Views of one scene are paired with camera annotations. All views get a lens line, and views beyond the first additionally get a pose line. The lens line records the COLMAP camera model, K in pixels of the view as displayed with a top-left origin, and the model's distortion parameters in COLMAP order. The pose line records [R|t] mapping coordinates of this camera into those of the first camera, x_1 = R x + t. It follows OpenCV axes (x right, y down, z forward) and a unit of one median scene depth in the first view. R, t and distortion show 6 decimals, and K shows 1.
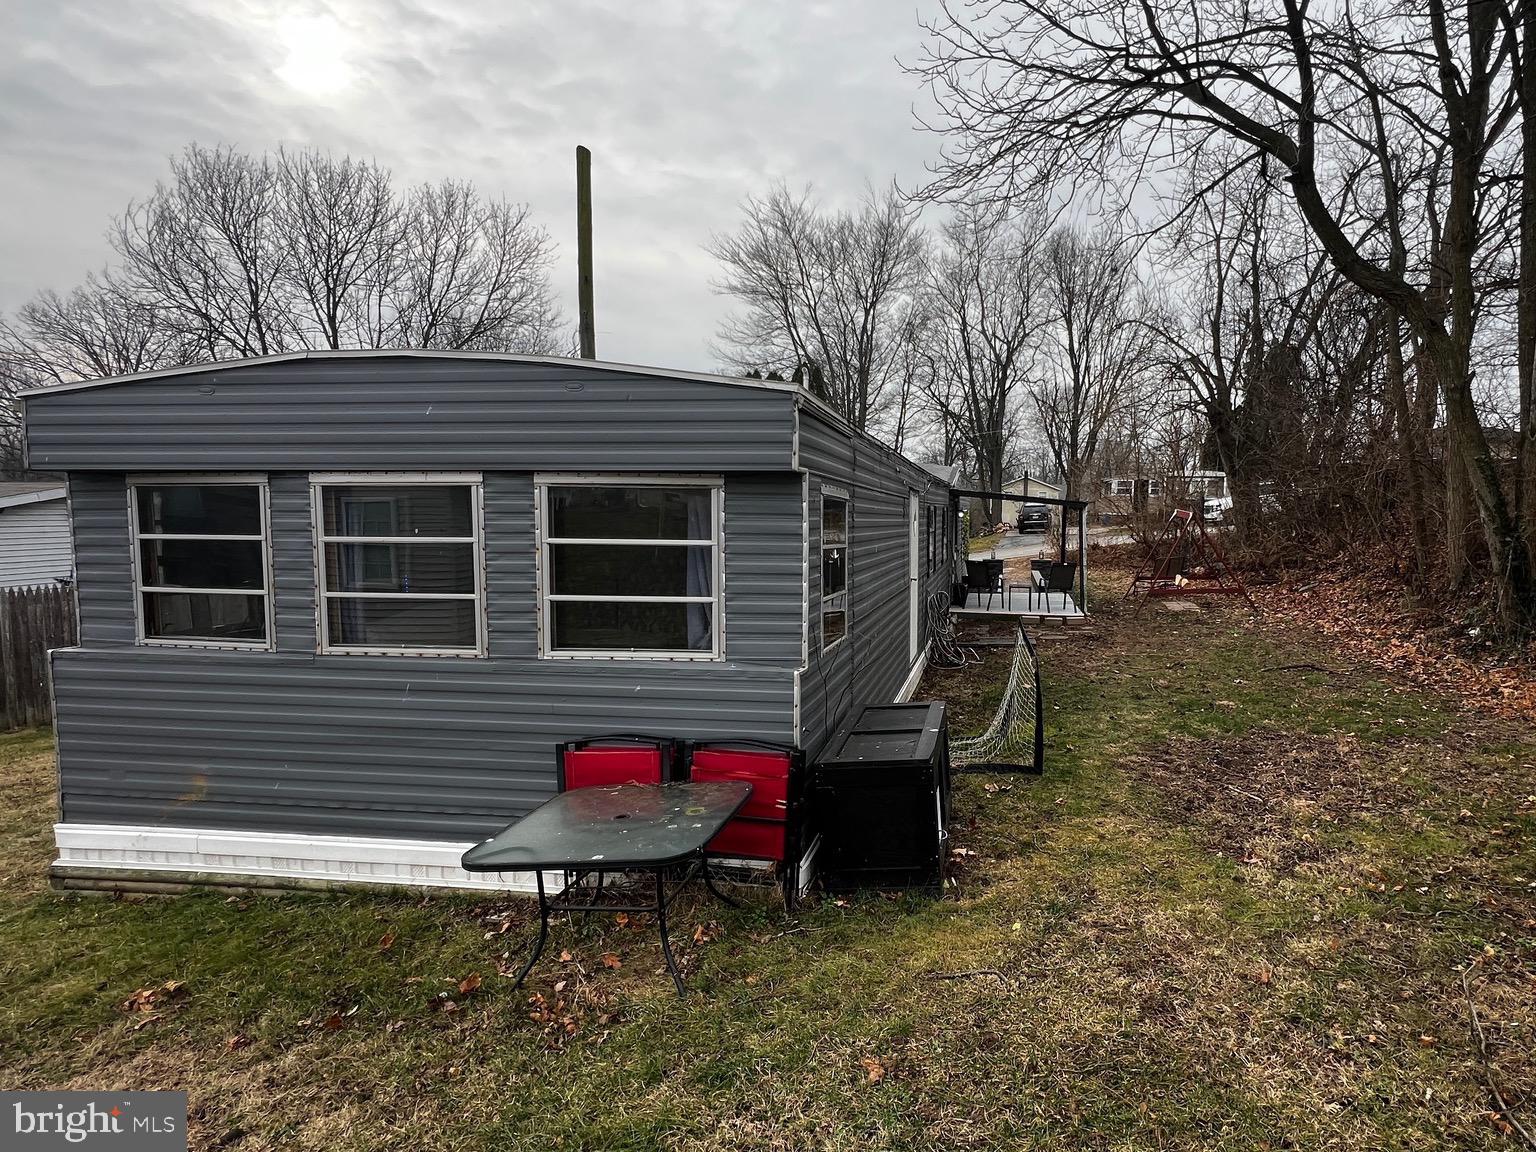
lens RADIAL K [[815.8, 0, 912.8], [0, 815.8, 578.2], [0, 0, 1]] dist [-0.002634, 0.001228]
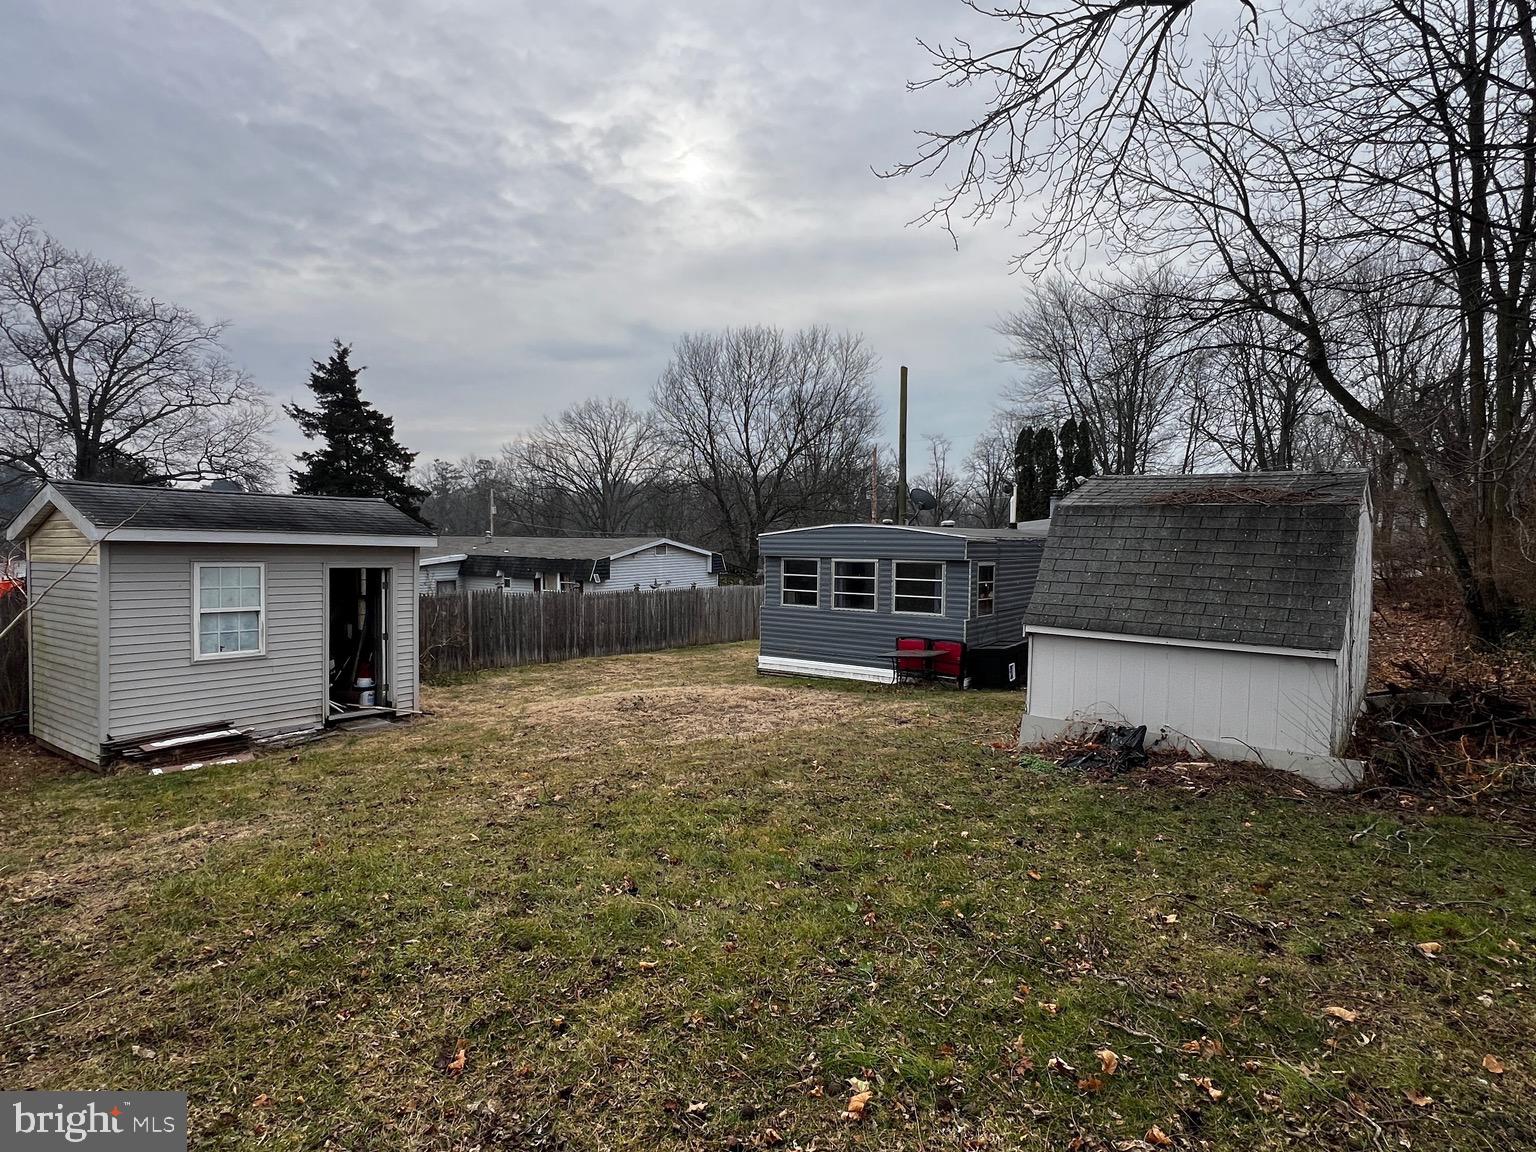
lens RADIAL K [[815.8, 0, 765.3], [0, 815.8, 577.9], [0, 0, 1]] dist [-0.002634, 0.001228]
pose [[0.864342, 0.022883, -0.502383, 0.737978], [-0.037099, 0.999144, -0.018319, 0.030303], [0.501534, 0.034472, 0.864451, -2.059257]]
